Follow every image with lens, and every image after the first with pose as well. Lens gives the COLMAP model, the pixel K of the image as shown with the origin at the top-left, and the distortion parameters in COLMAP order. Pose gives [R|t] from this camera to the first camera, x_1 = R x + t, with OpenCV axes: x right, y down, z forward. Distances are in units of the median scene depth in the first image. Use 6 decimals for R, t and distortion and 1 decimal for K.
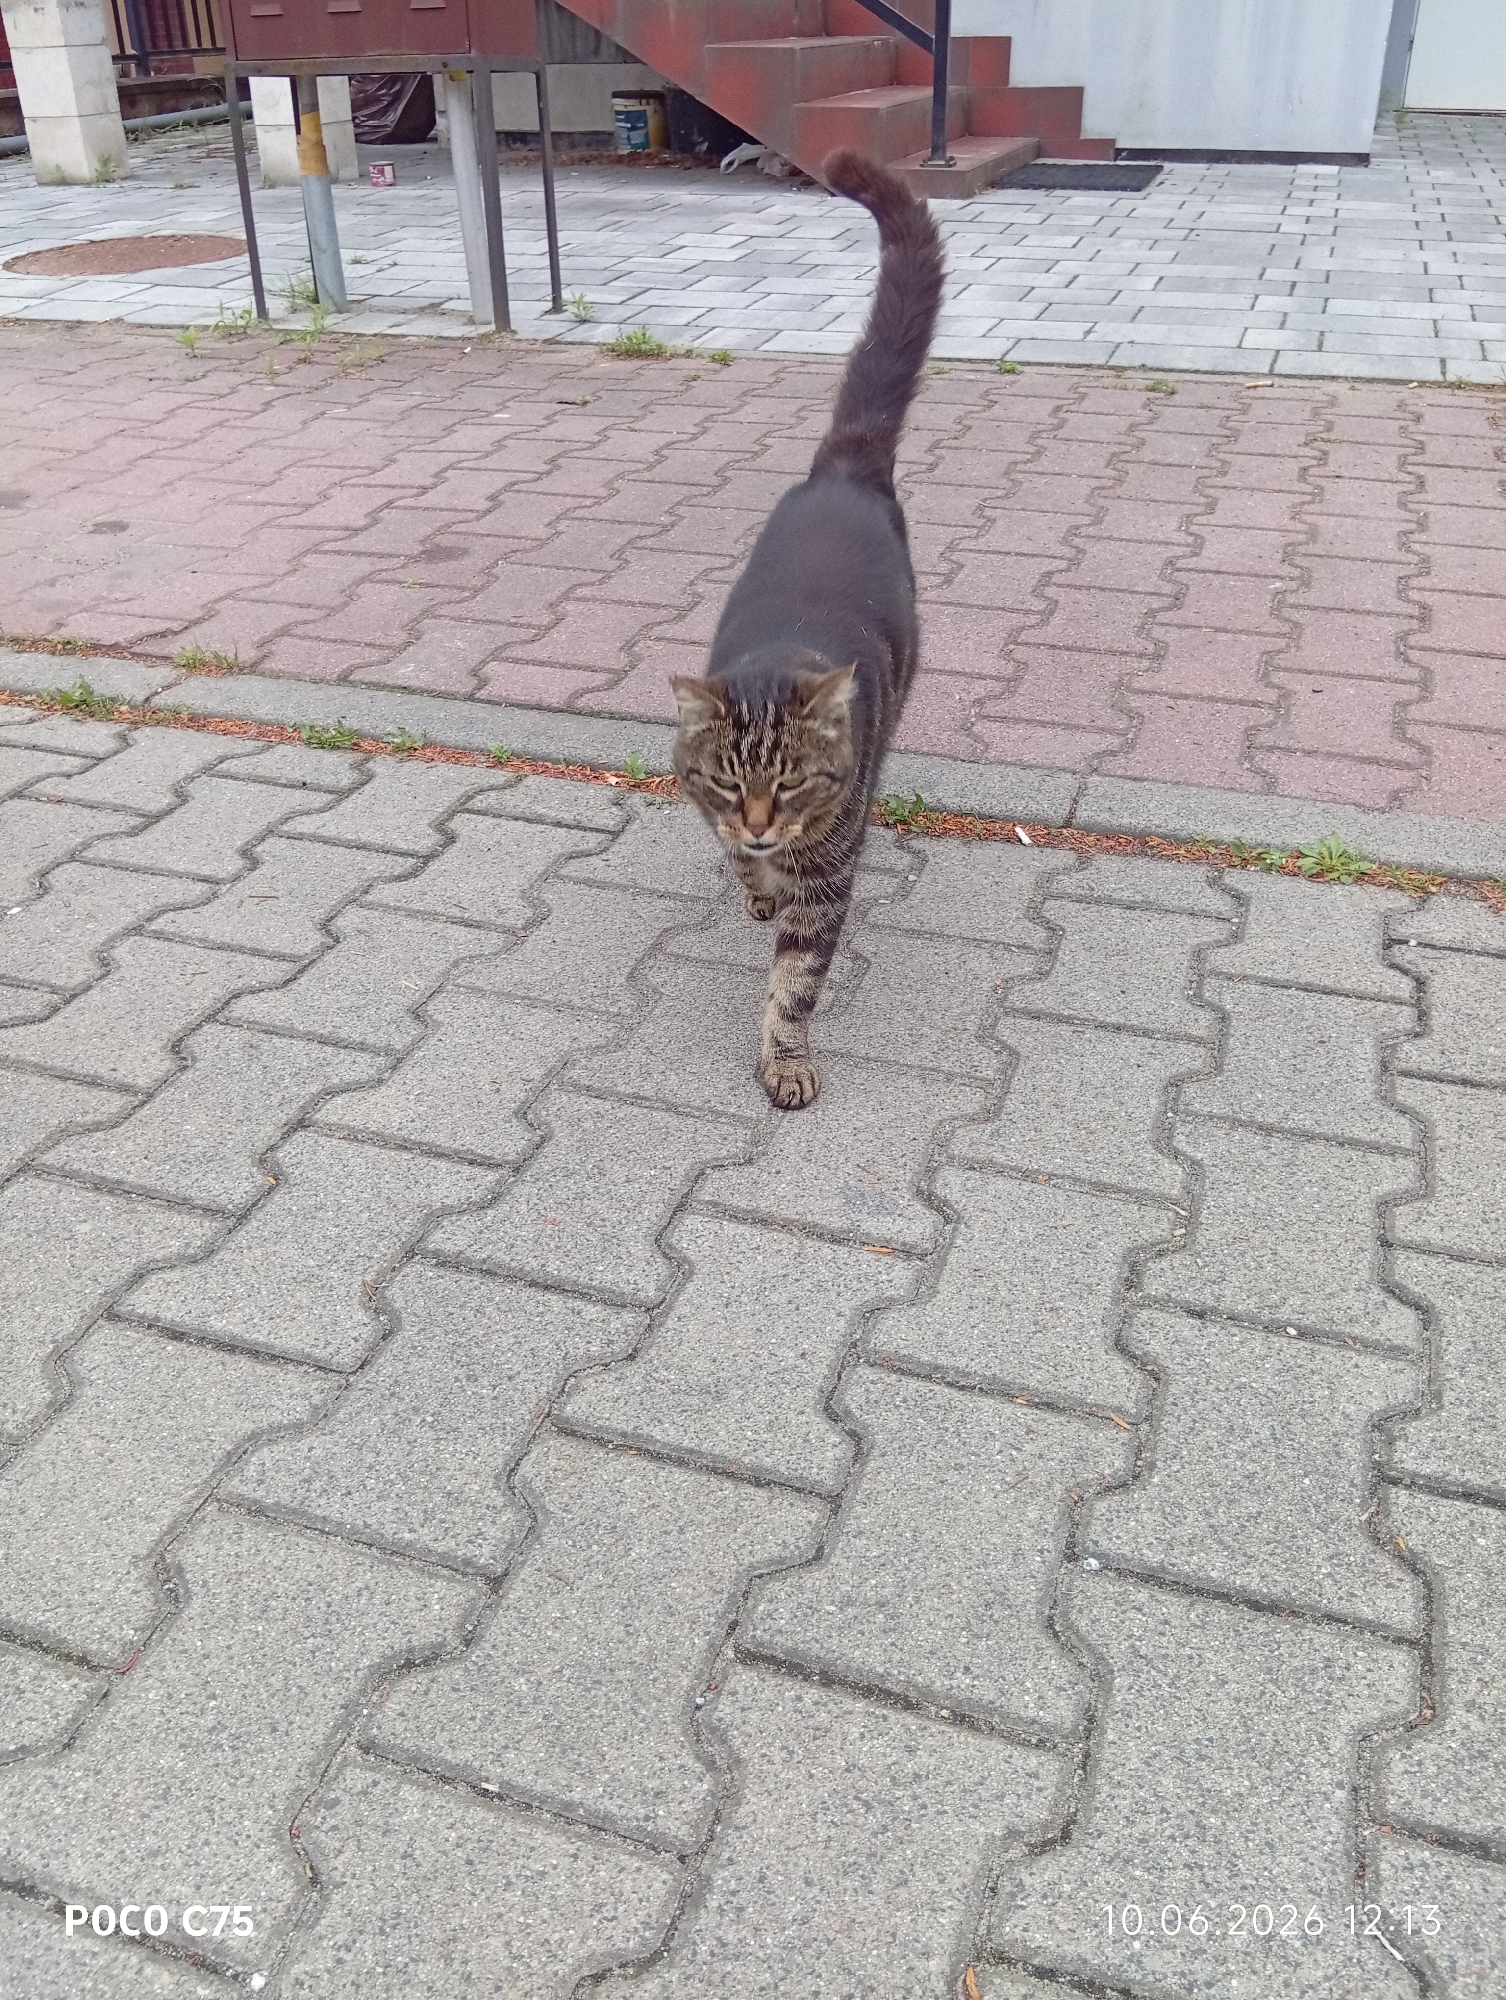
lens RADIAL K [[1662.2, 0, 753.7], [0, 1662.2, 996.5], [0, 0, 1]] dist [0.058450, -0.144820]
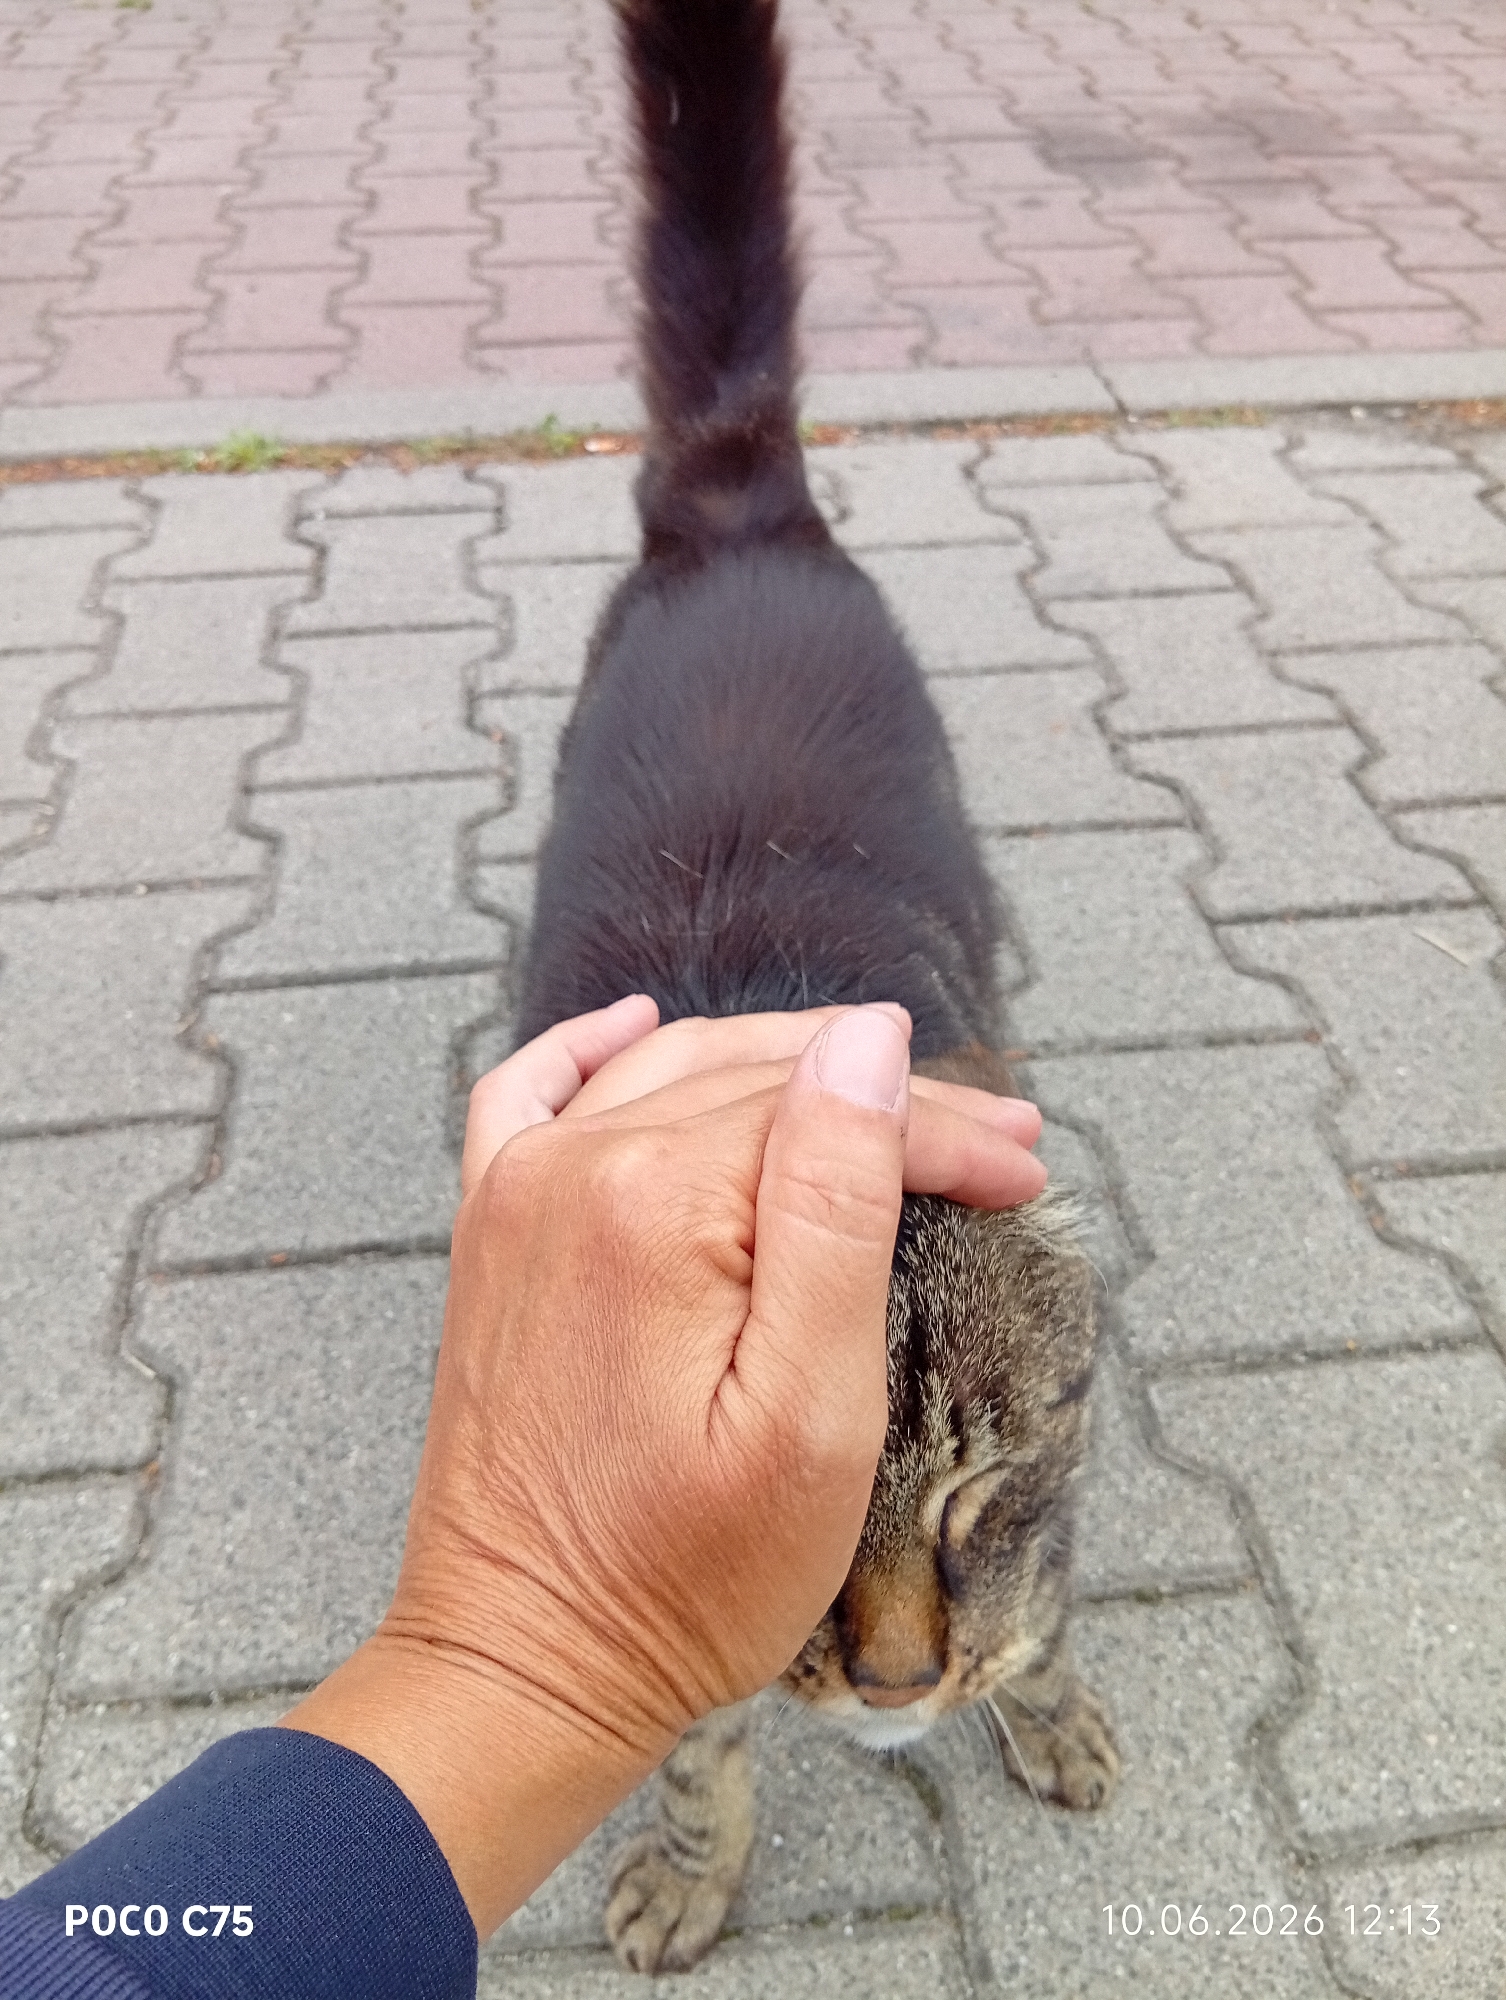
lens RADIAL K [[1662.2, 0, 751.4], [0, 1662.2, 1009.0], [0, 0, 1]] dist [0.058450, -0.144820]
pose [[0.899614, -0.276290, 0.338169, 0.200563], [0.212099, 0.953375, 0.214687, 0.089204], [-0.381718, -0.121410, 0.916270, -0.062386]]
